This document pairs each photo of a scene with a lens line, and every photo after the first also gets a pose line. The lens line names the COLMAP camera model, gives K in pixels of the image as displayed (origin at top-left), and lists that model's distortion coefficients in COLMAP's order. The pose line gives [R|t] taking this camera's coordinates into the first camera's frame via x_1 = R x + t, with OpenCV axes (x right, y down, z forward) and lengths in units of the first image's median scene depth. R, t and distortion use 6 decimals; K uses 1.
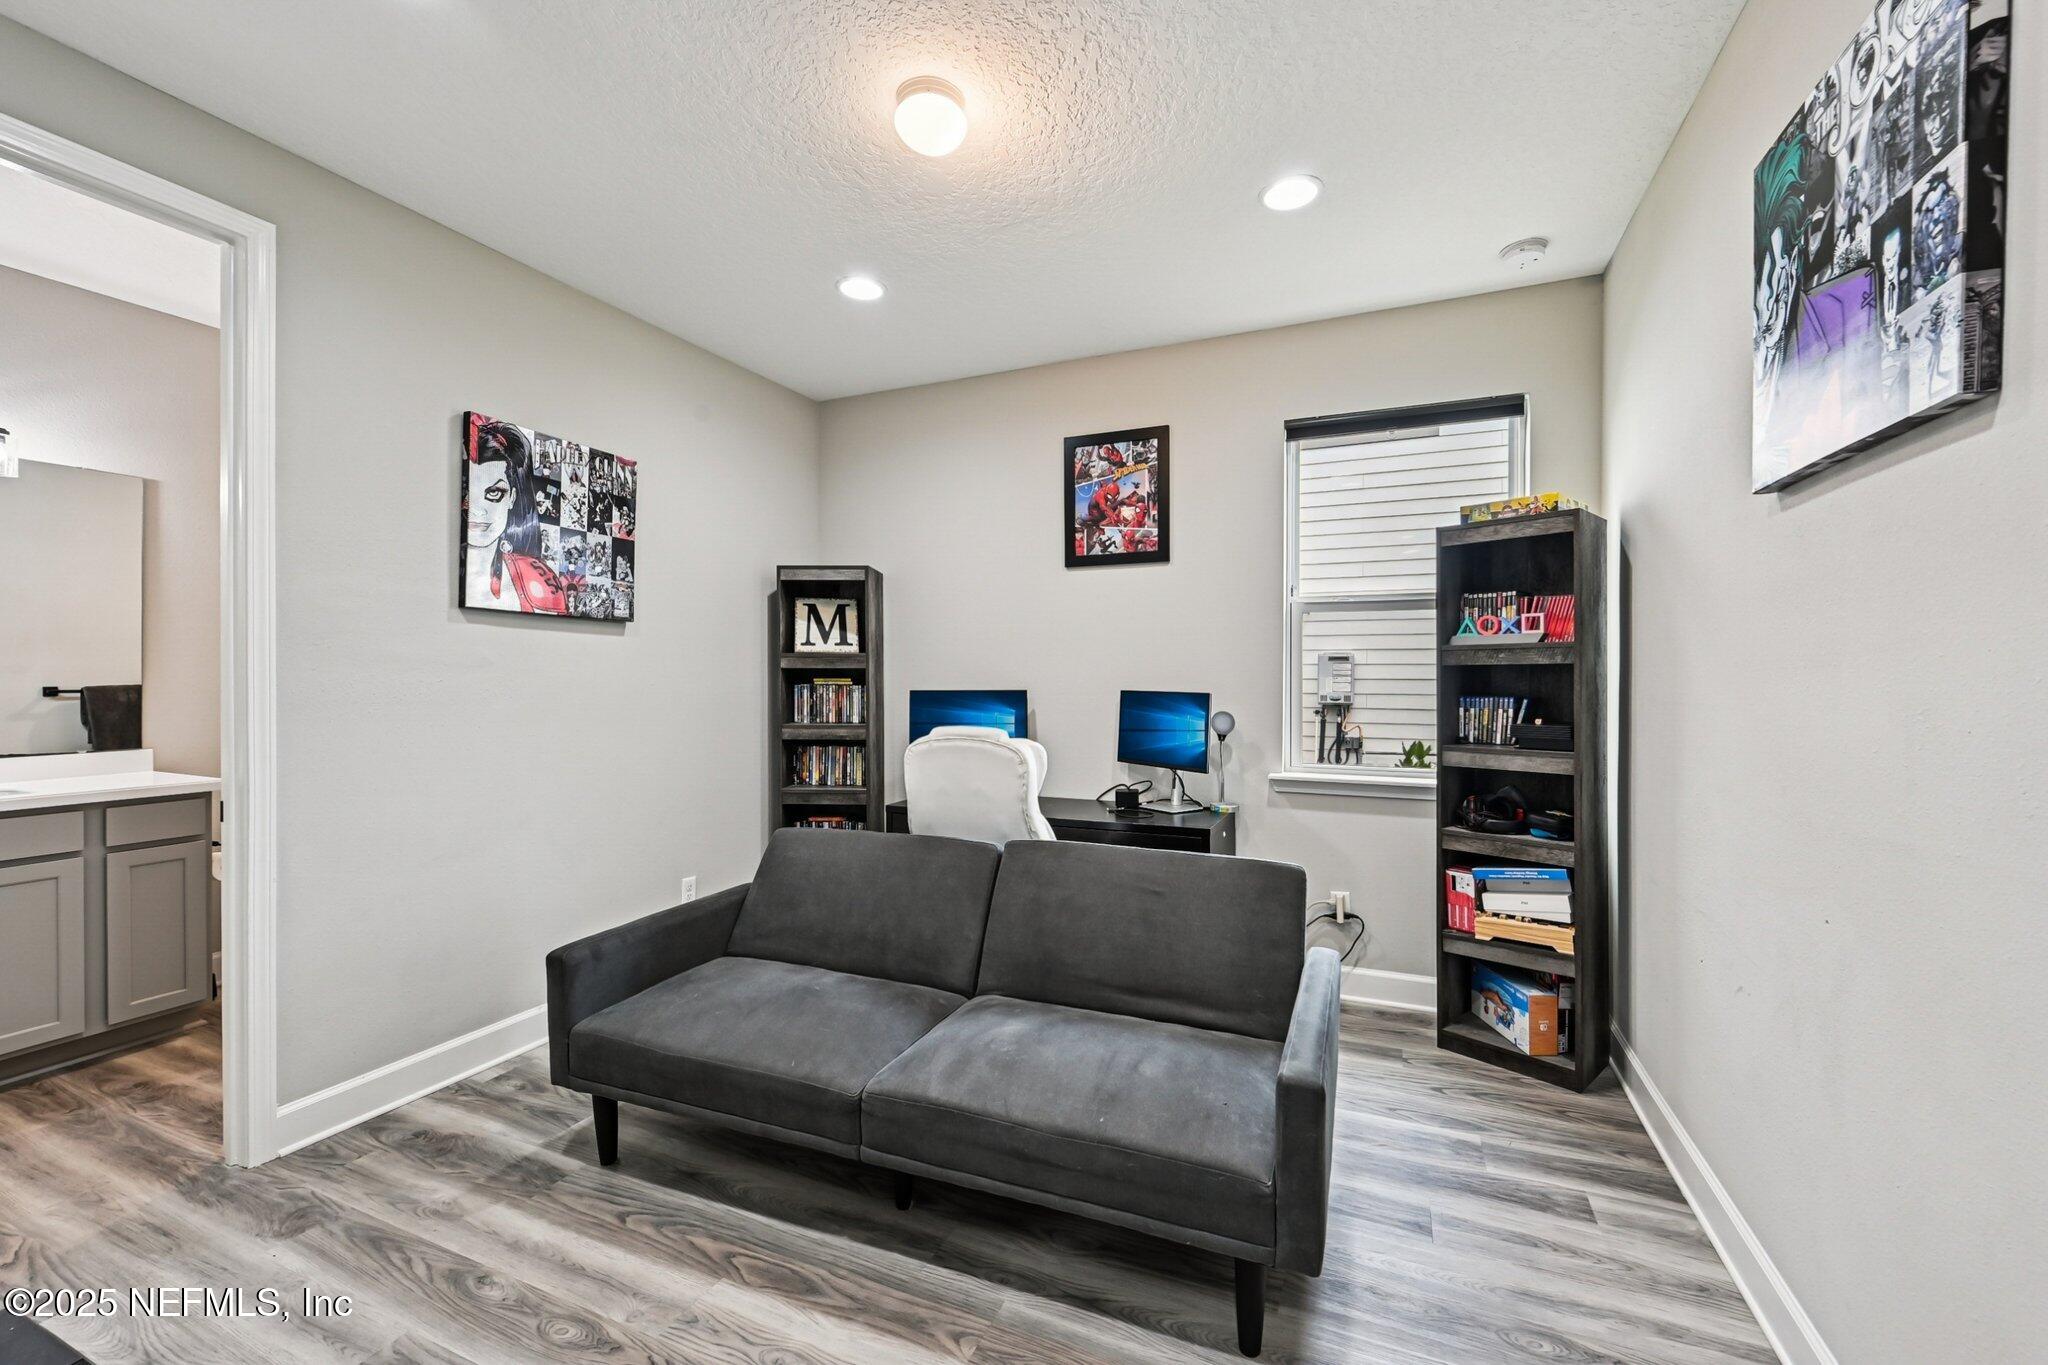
lens RADIAL K [[825.1, 0, 1027.2], [0, 825.1, 677.9], [0, 0, 1]] dist [0.002311, 0.000550]
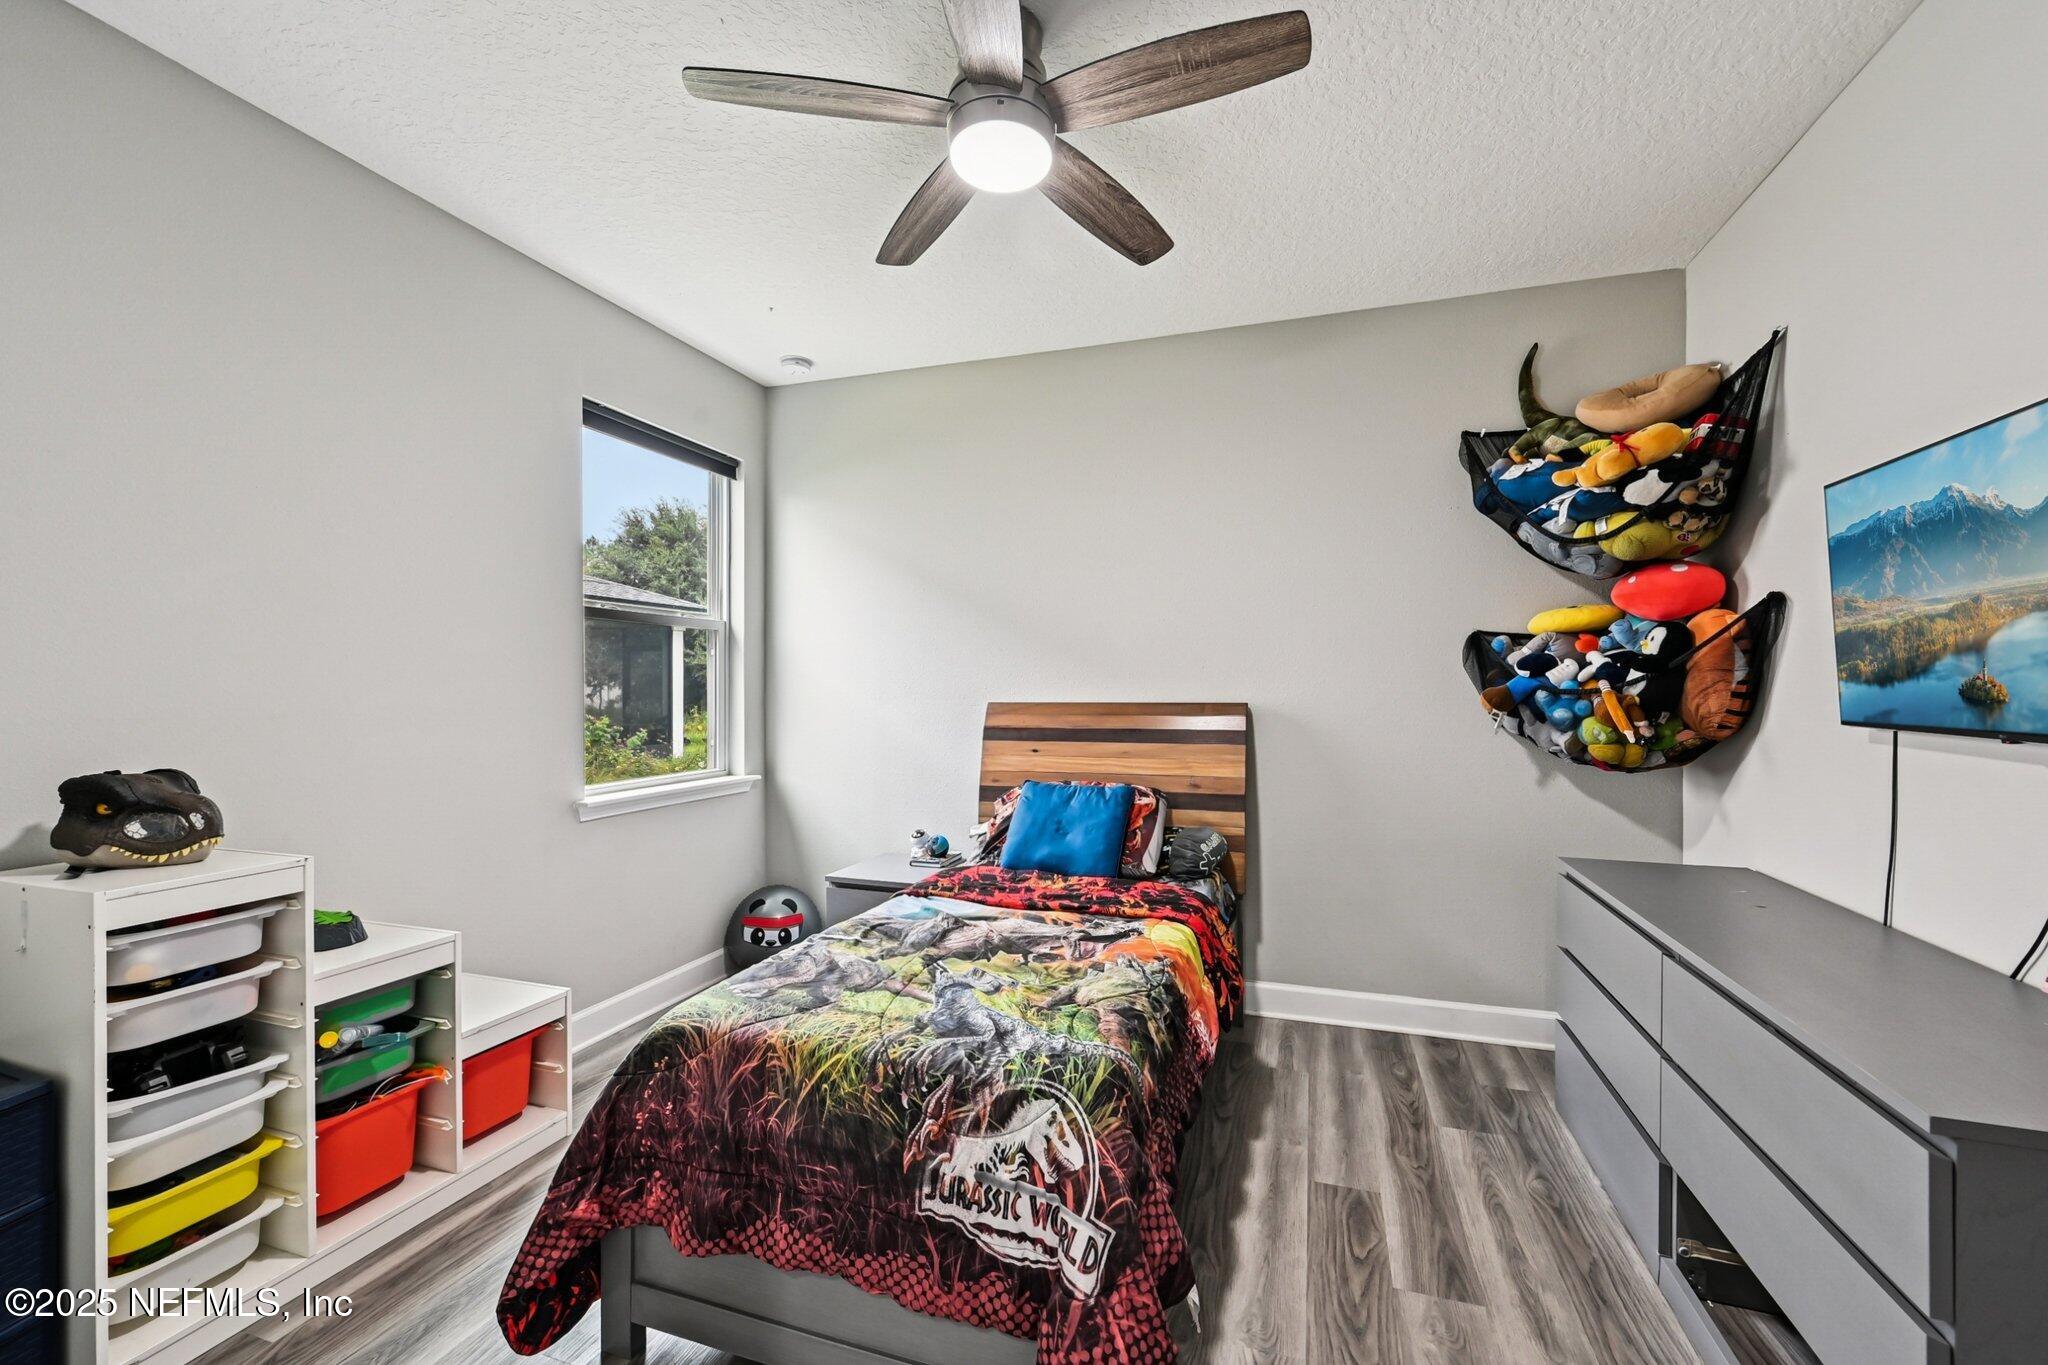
lens RADIAL K [[825.1, 0, 1024.5], [0, 825.1, 689.0], [0, 0, 1]] dist [0.002311, 0.000550]
pose [[-0.072611, 0.006557, 0.997339, -0.677265], [0.009773, 0.999935, -0.005862, -0.004993], [-0.997312, 0.009321, -0.072671, 0.739209]]
